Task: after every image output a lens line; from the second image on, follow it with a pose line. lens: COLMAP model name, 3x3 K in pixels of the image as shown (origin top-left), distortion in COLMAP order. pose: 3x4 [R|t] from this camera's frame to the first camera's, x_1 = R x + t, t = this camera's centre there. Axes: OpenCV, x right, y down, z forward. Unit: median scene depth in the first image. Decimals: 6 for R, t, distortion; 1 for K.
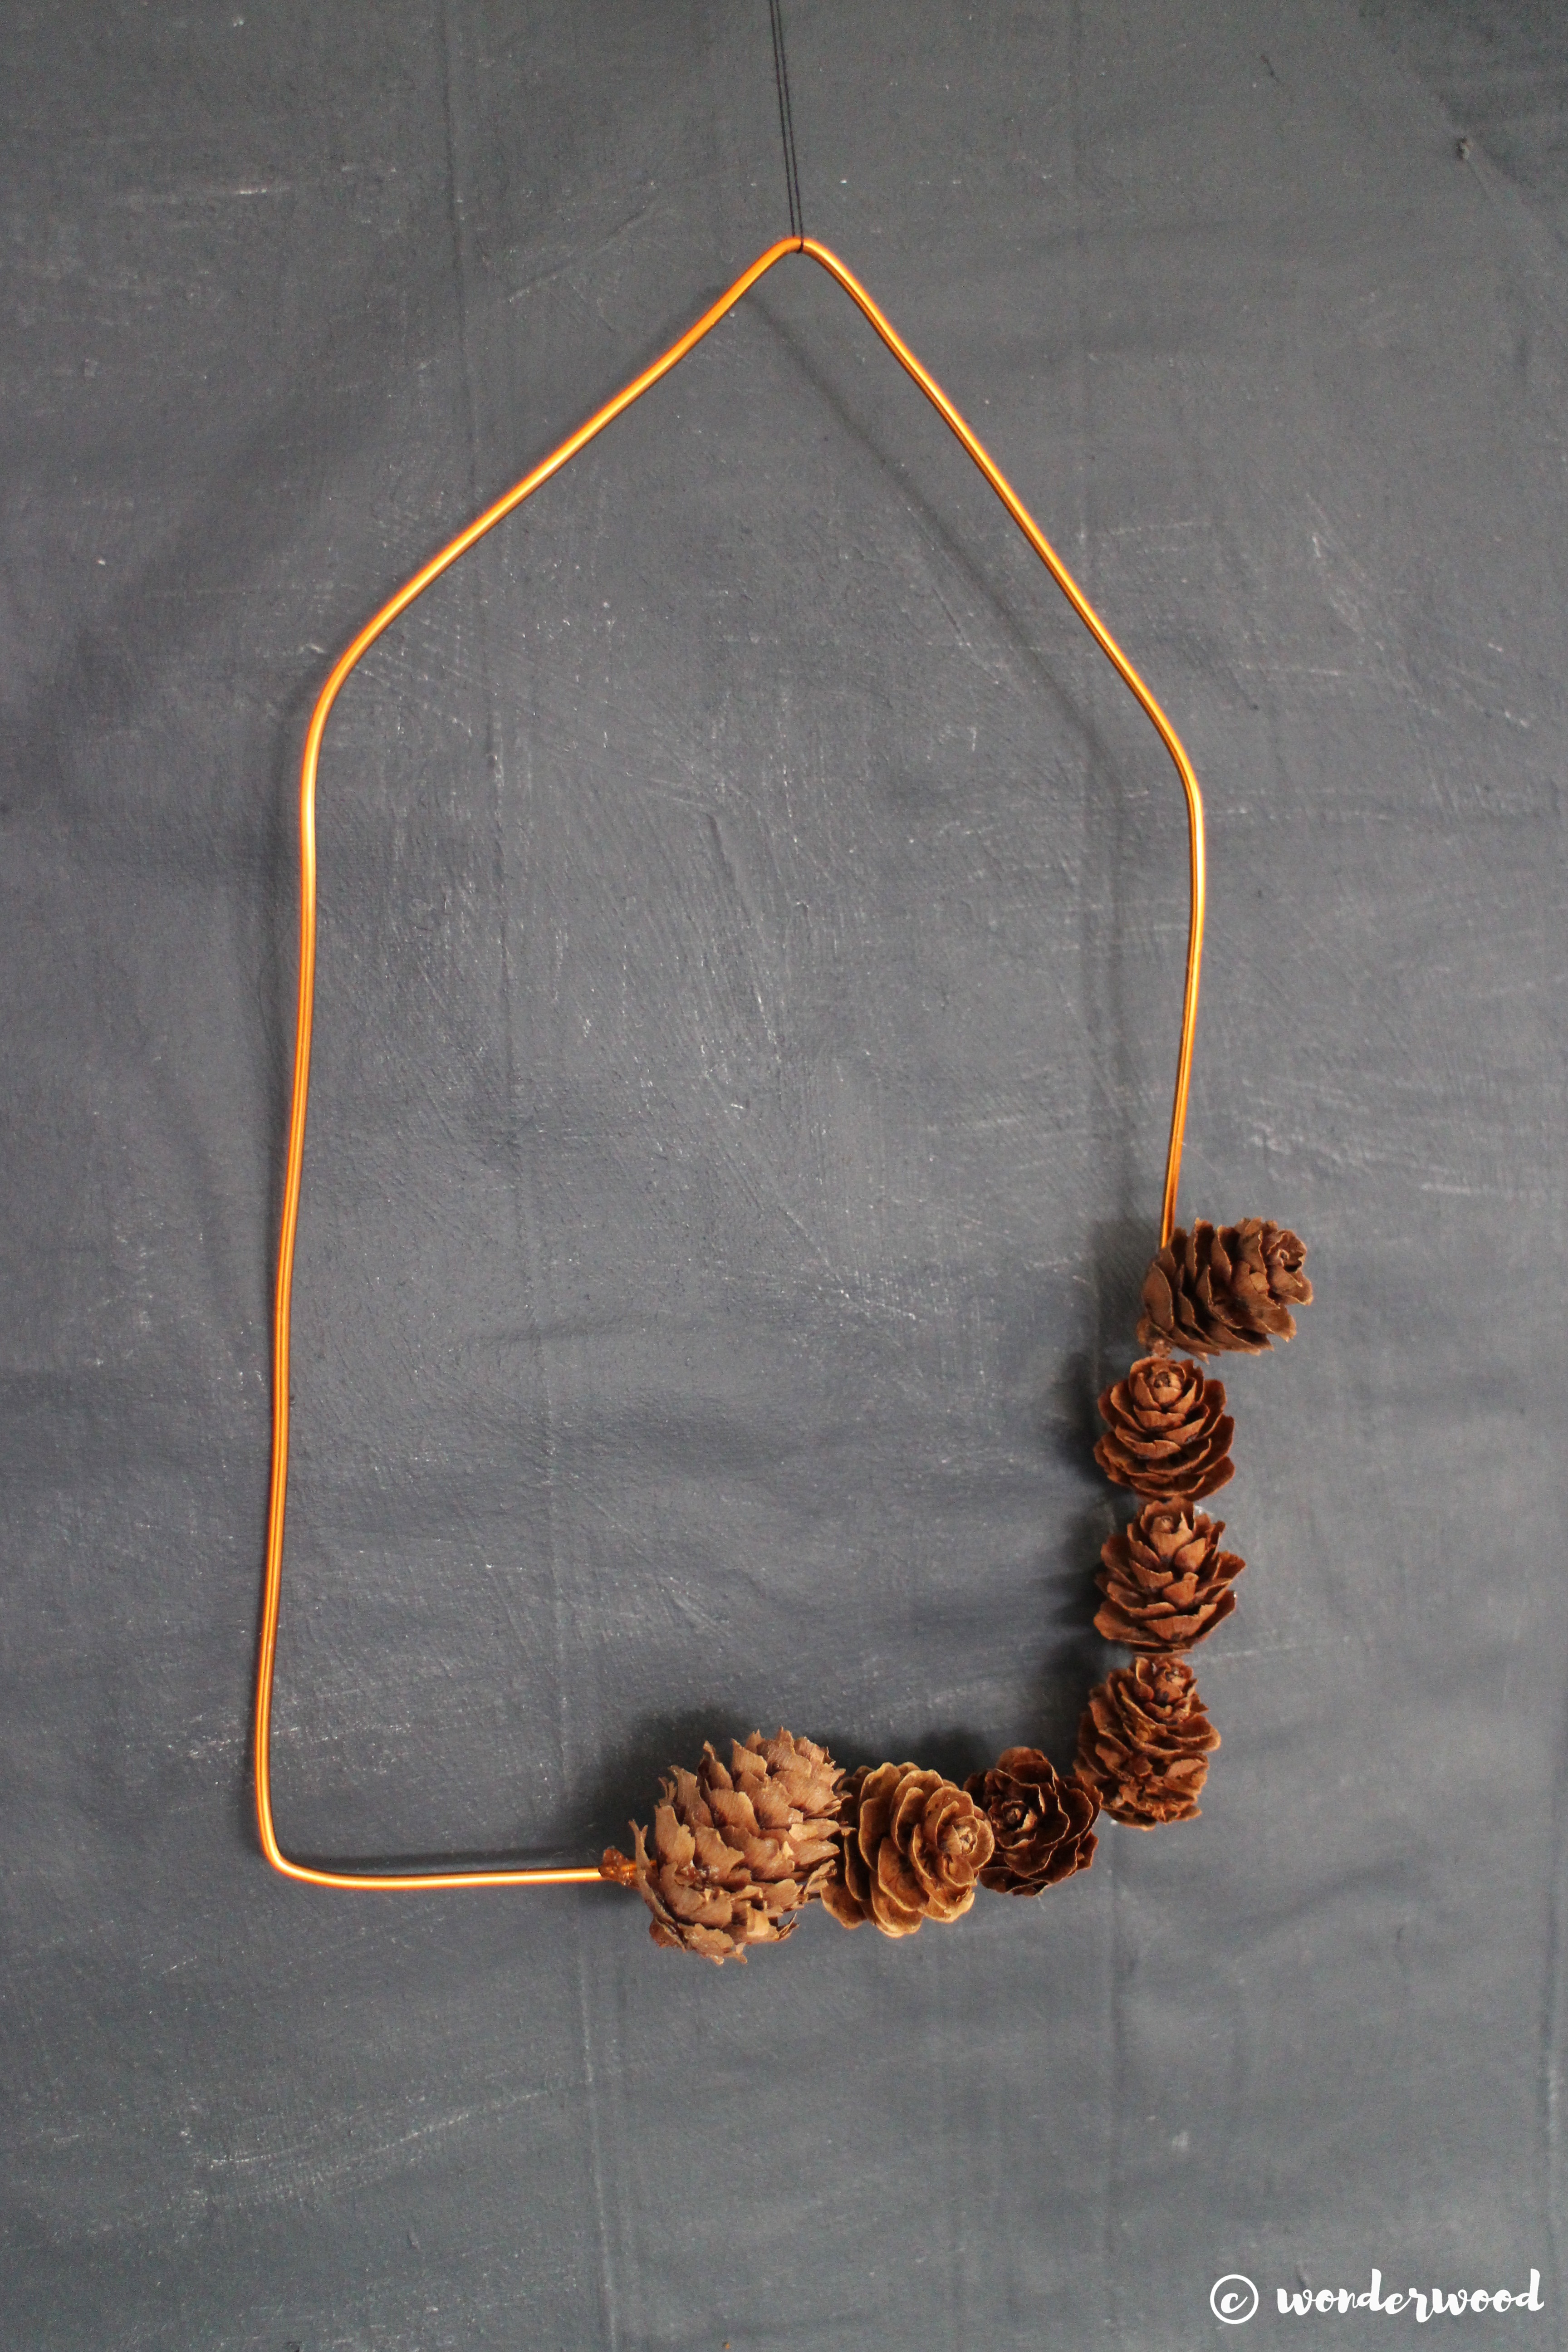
lens RADIAL K [[2146.4, 0, 820.2], [0, 2146.4, 1209.7], [0, 0, 1]] dist [-0.174065, 0.129019]
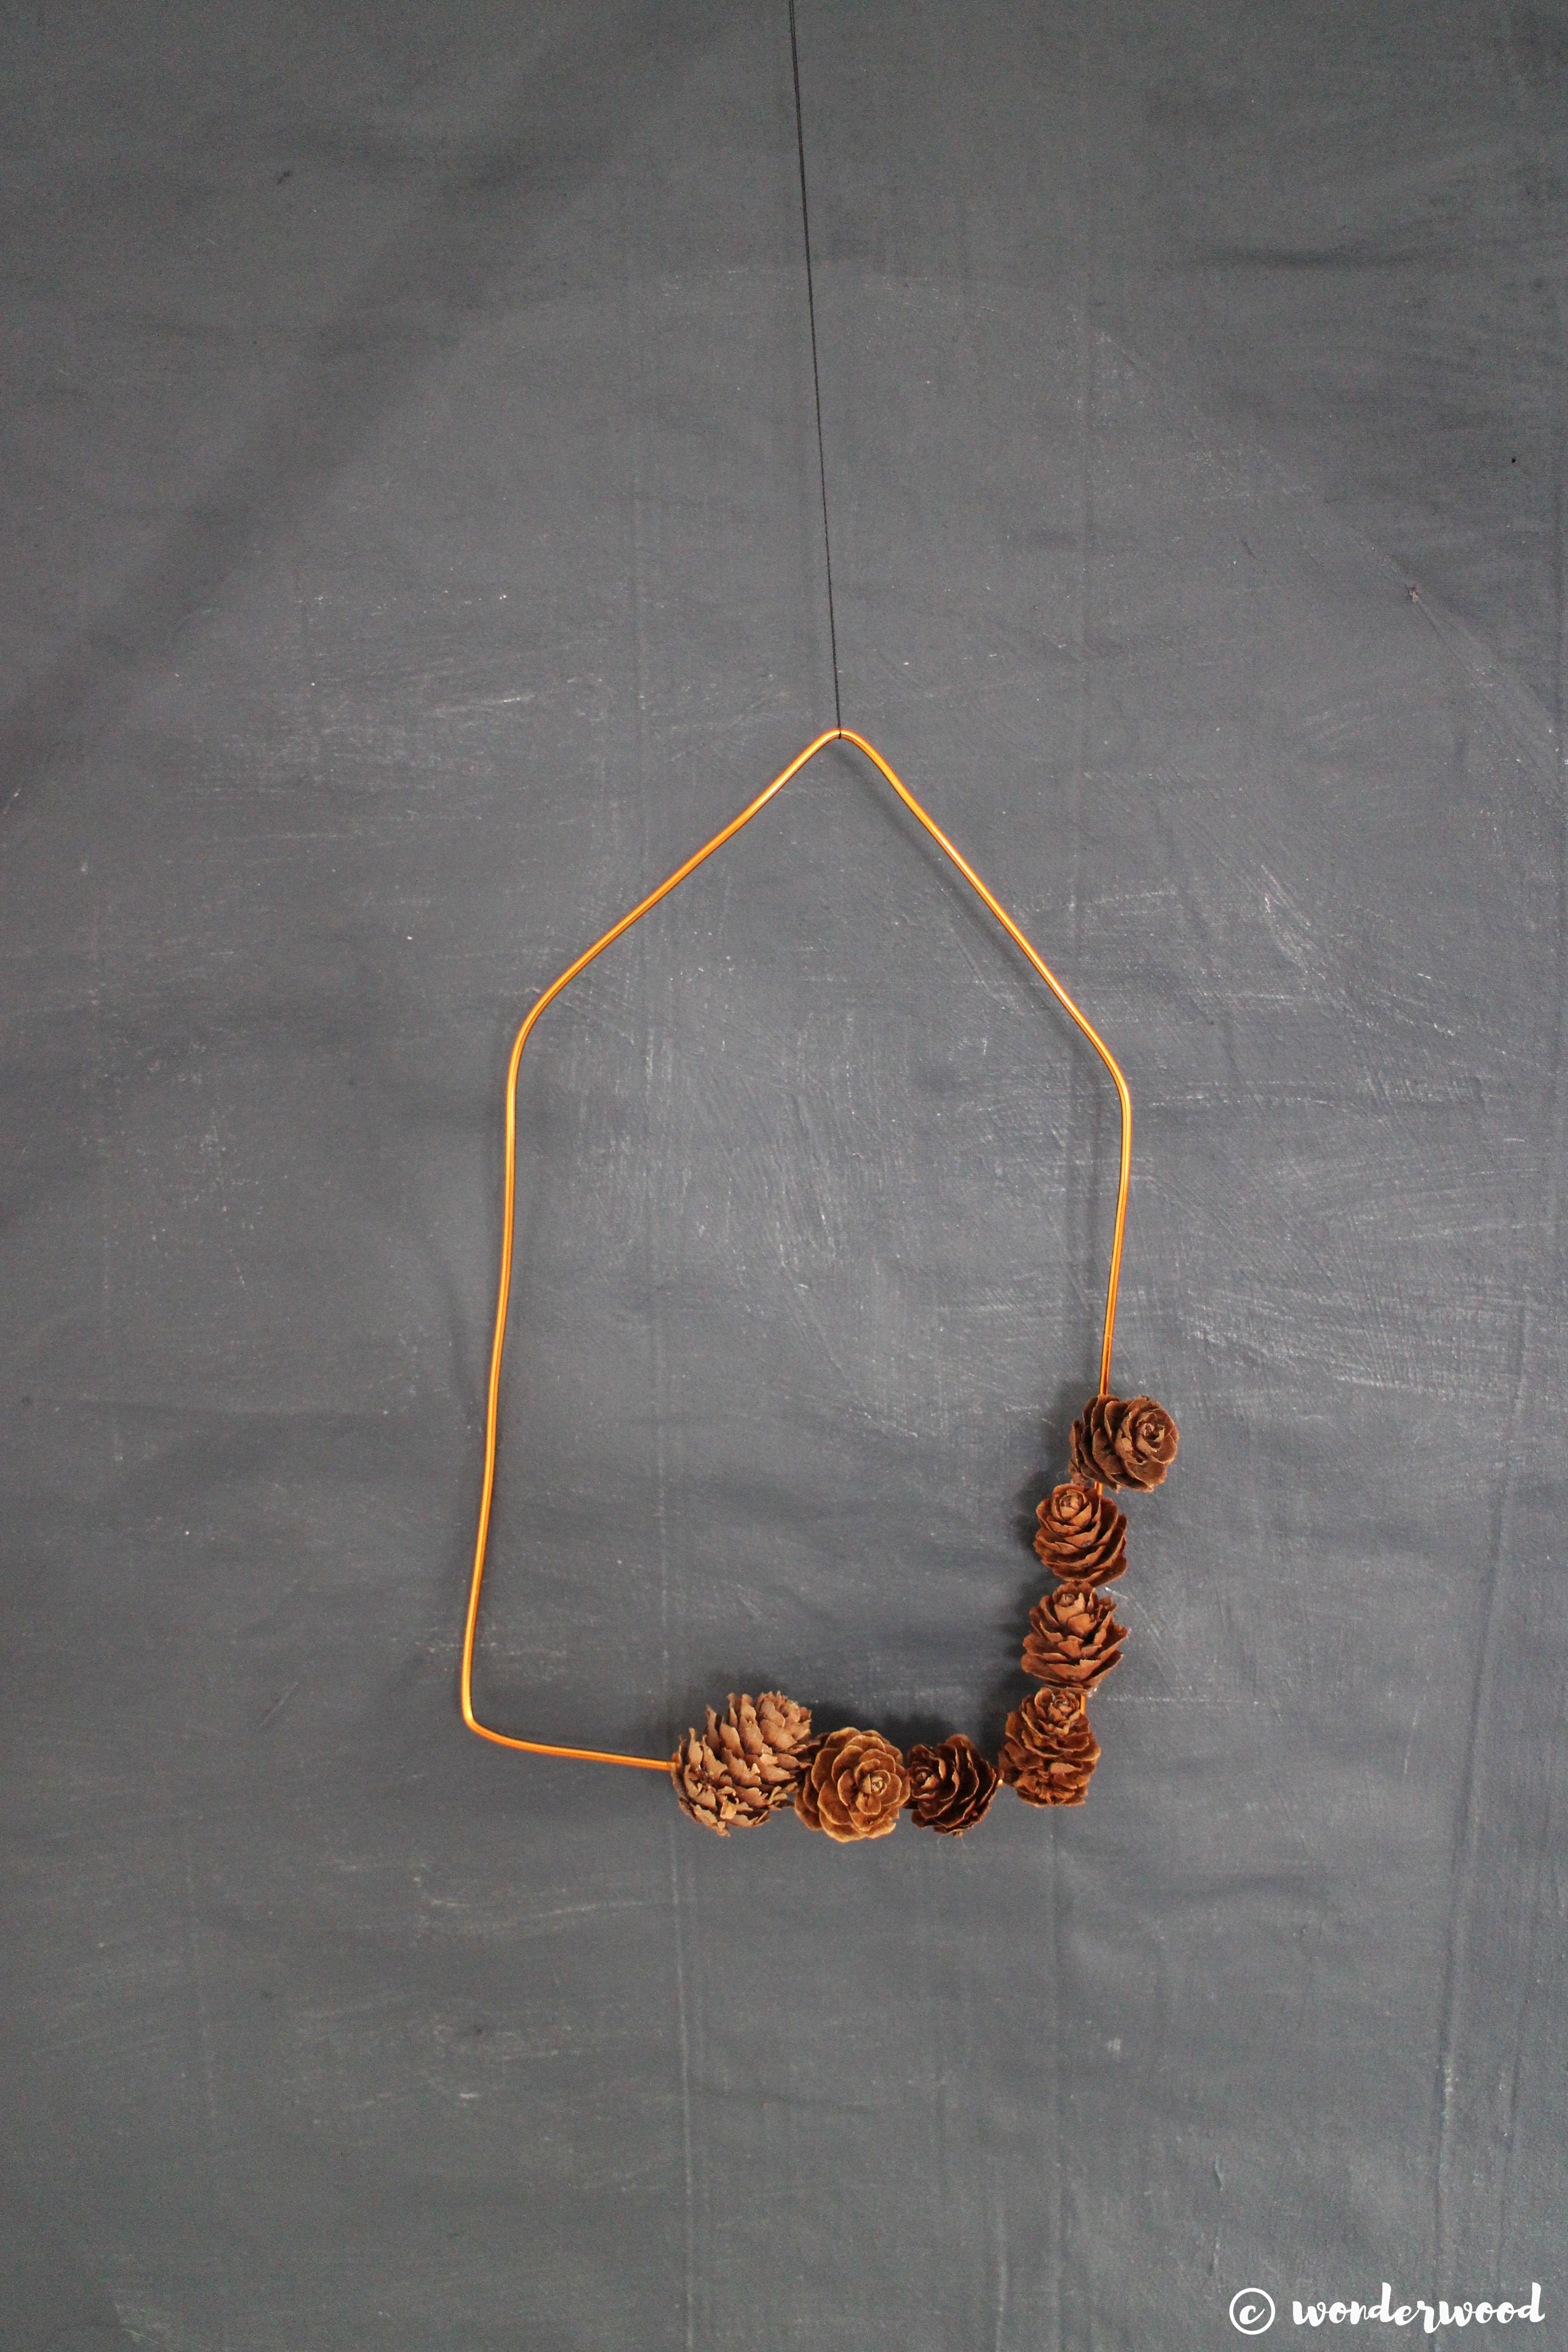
lens RADIAL K [[2146.4, 0, 820.2], [0, 2146.4, 1209.7], [0, 0, 1]] dist [-0.174065, 0.129019]
pose [[0.928440, 0.086443, -0.361285, 0.497374], [-0.079282, 0.996251, 0.034625, -0.149672], [0.362923, -0.003503, 0.931813, -0.397010]]
